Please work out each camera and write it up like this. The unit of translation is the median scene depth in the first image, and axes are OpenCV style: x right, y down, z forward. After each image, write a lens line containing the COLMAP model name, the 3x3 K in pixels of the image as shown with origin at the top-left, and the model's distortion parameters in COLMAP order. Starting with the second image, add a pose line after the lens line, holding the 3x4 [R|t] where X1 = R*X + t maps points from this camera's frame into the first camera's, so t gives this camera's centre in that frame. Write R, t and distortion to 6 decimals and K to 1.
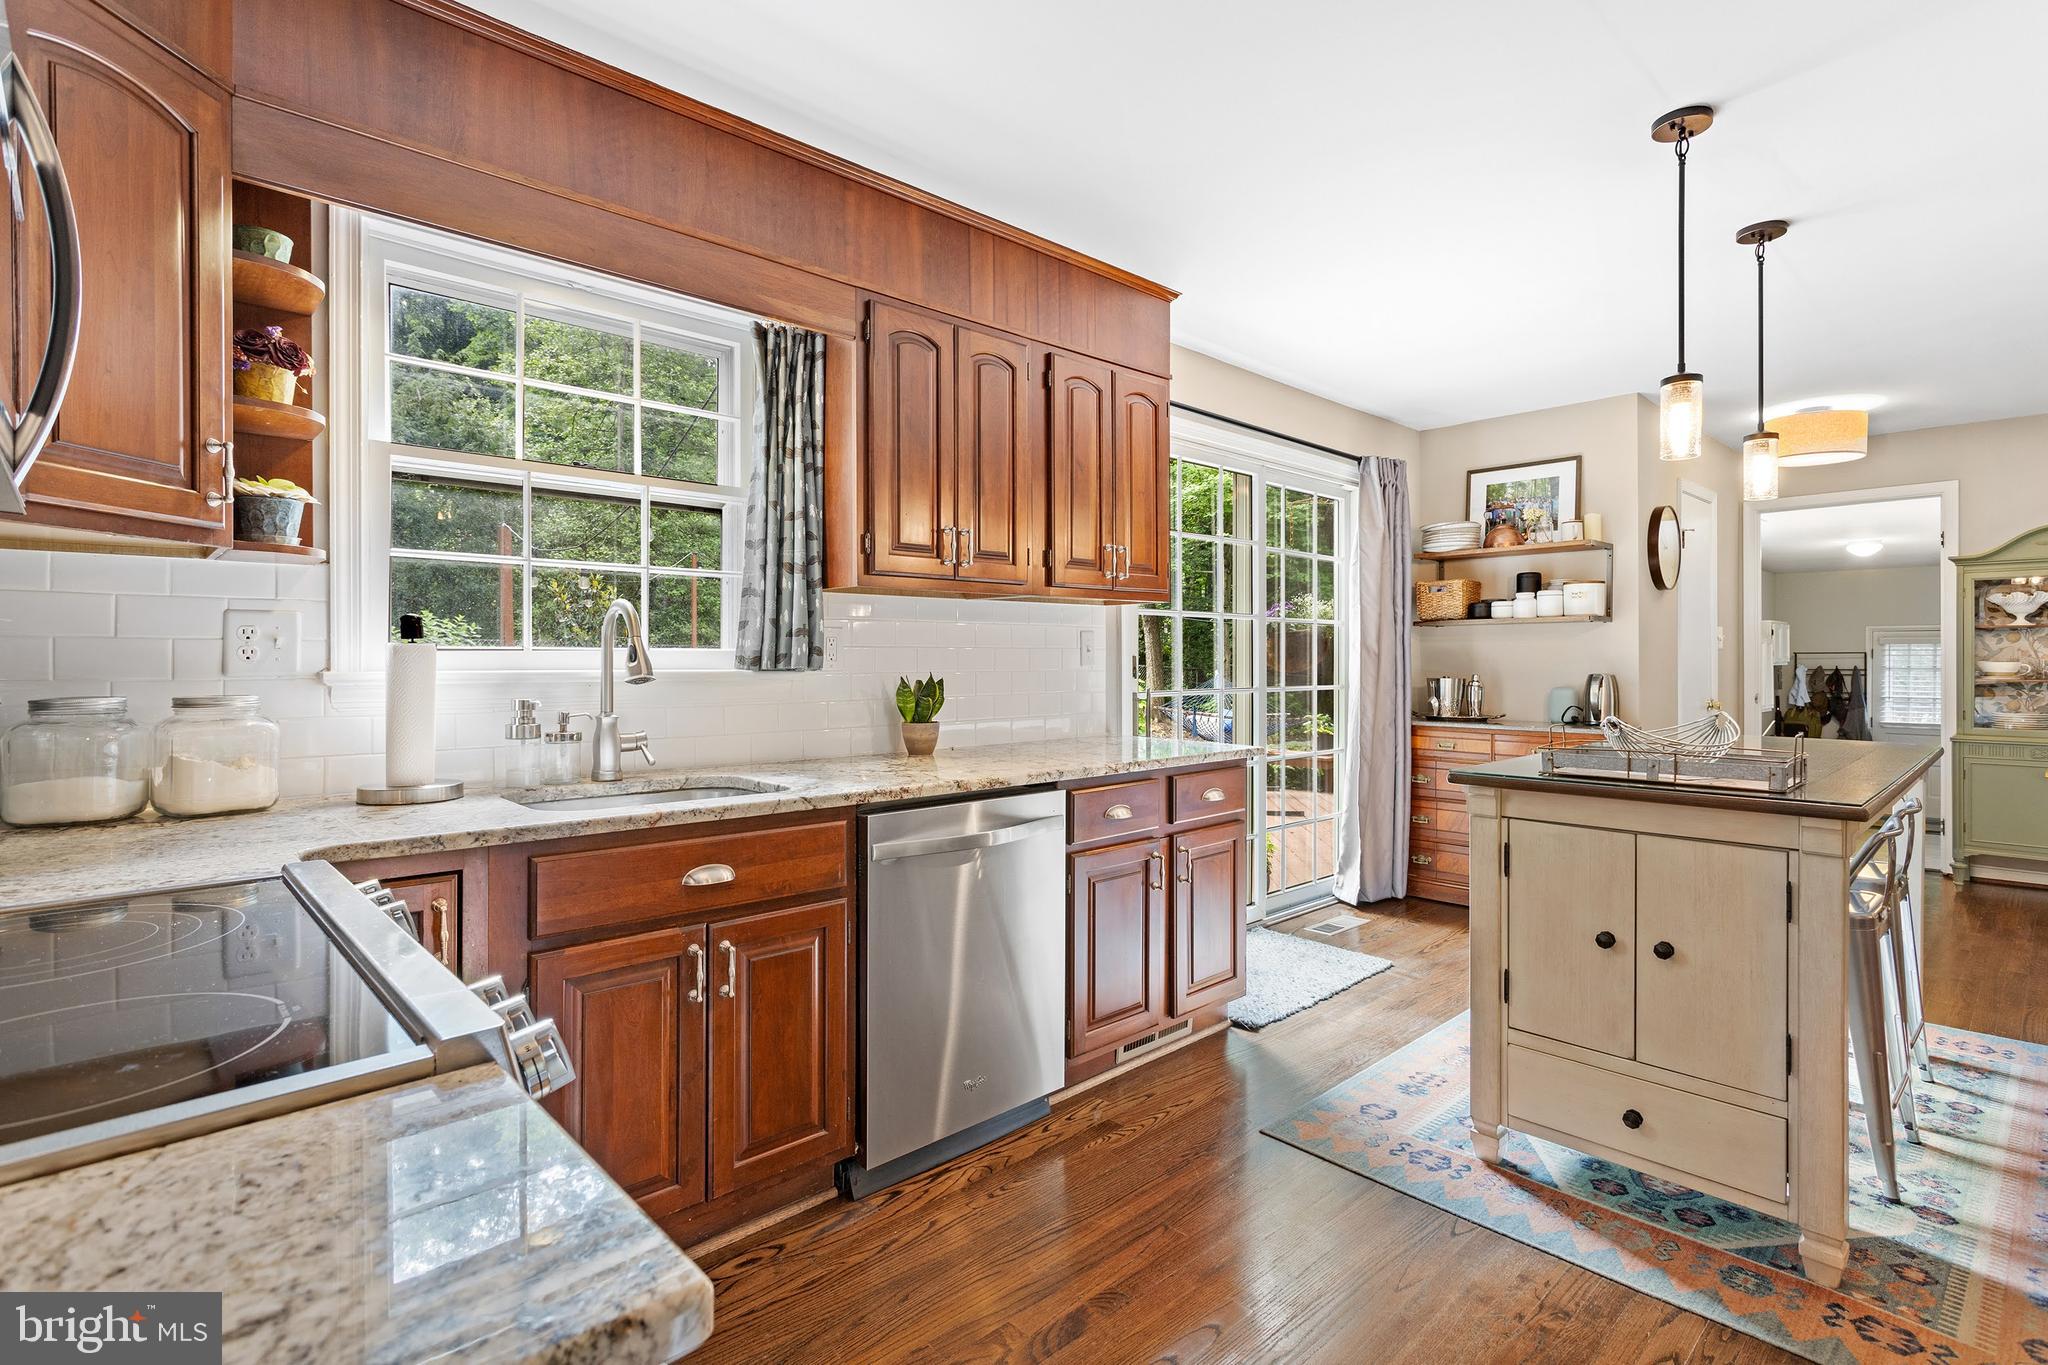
lens RADIAL K [[970.6, 0, 1022.8], [0, 970.6, 676.5], [0, 0, 1]] dist [0.001214, 0.000163]
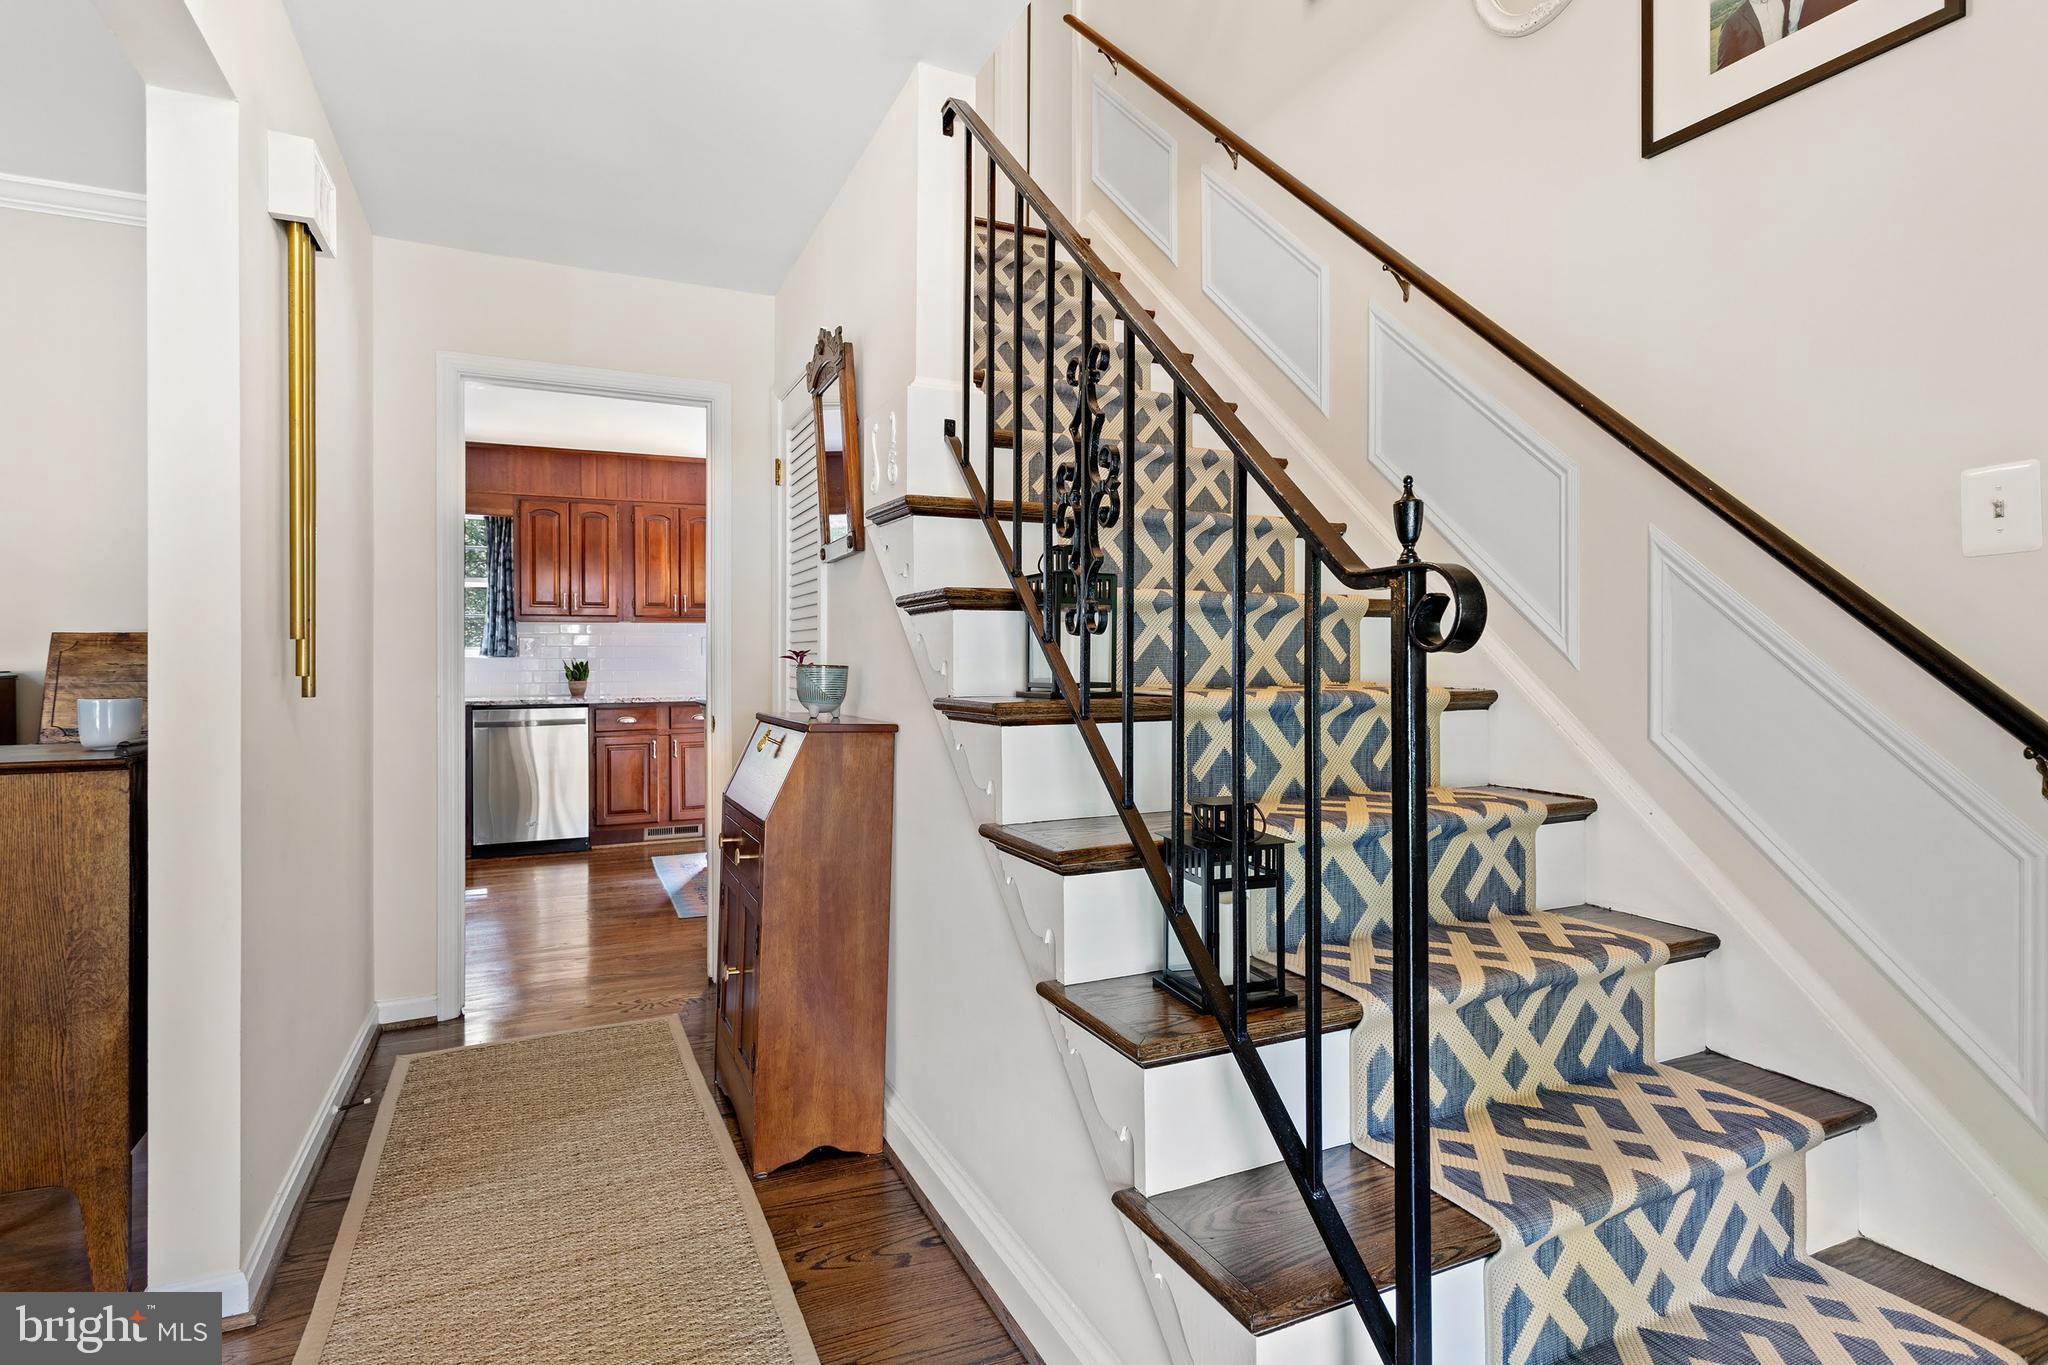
lens RADIAL K [[970.6, 0, 1020.6], [0, 970.6, 674.6], [0, 0, 1]] dist [0.001214, 0.000163]
pose [[0.955700, 0.001218, -0.294340, 1.651914], [-0.000567, 0.999997, 0.002300, 0.031145], [0.294342, -0.002031, 0.955698, -0.872156]]
